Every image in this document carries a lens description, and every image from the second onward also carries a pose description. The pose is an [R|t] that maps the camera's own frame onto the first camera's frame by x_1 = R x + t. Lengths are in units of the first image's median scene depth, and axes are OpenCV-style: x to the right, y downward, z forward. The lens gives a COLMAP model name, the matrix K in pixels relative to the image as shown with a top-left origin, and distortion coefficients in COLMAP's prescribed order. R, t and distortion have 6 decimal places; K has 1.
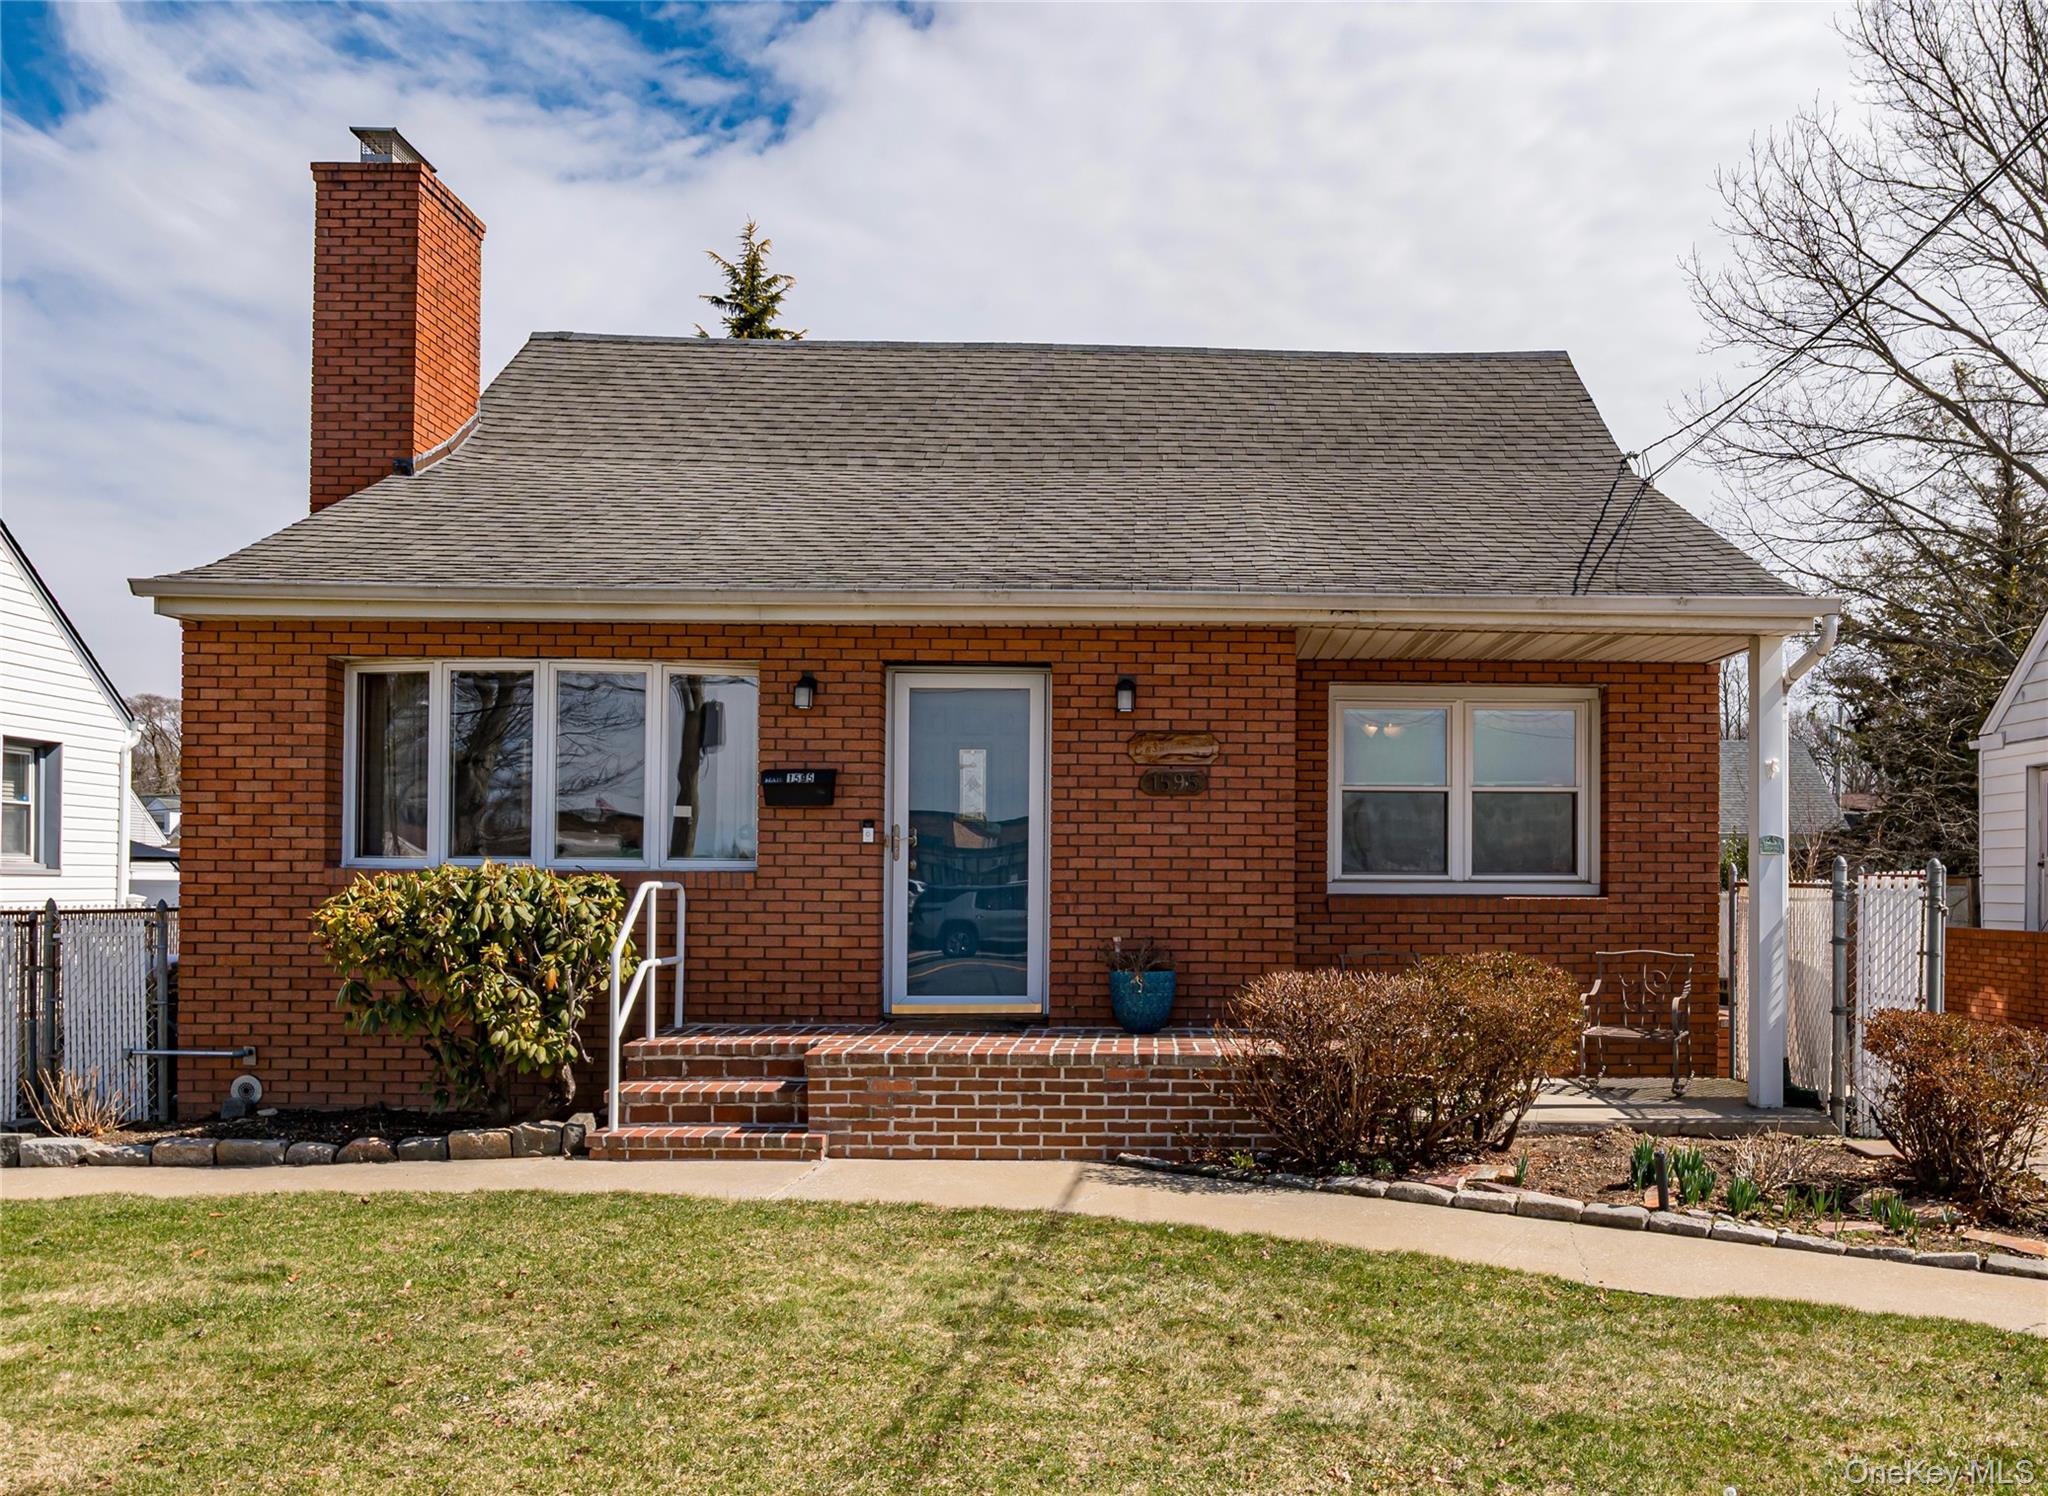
lens RADIAL K [[1229.8, 0, 1026.5], [0, 1229.8, 790.6], [0, 0, 1]] dist [0.000355, 0.000549]
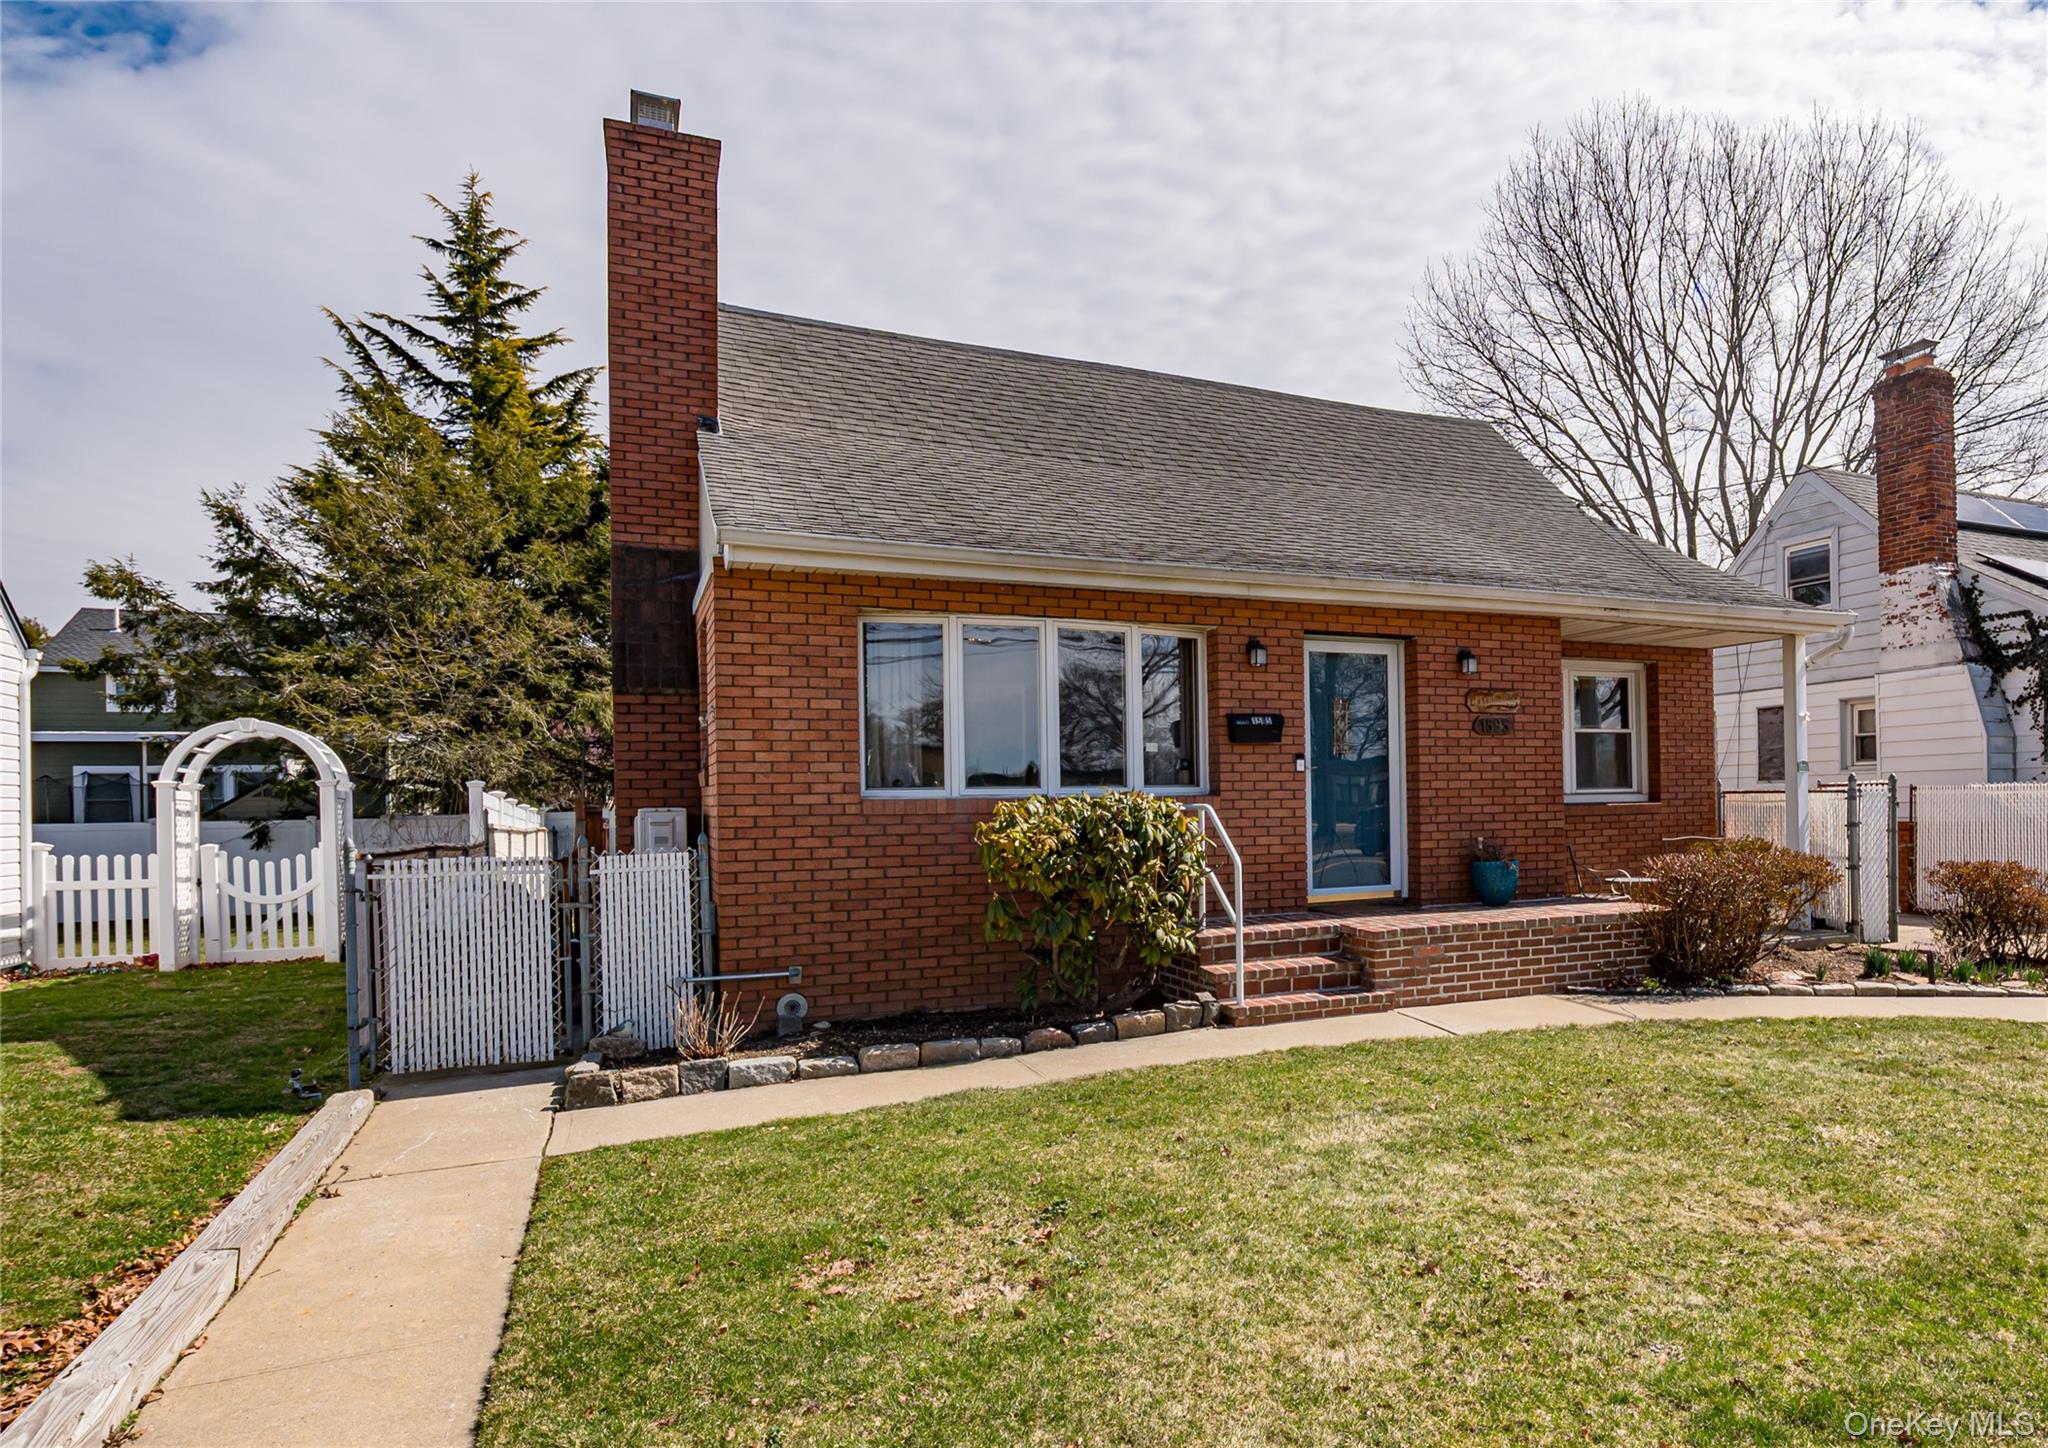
lens RADIAL K [[1065.3, 0, 1024.3], [0, 1065.3, 732.4], [0, 0, 1]] dist [-0.001092, -0.000406]
pose [[0.935991, 0.001958, 0.352019, -0.799378], [-0.003134, 0.999991, 0.002770, -0.000371], [-0.352010, -0.003696, 0.935989, 0.058043]]
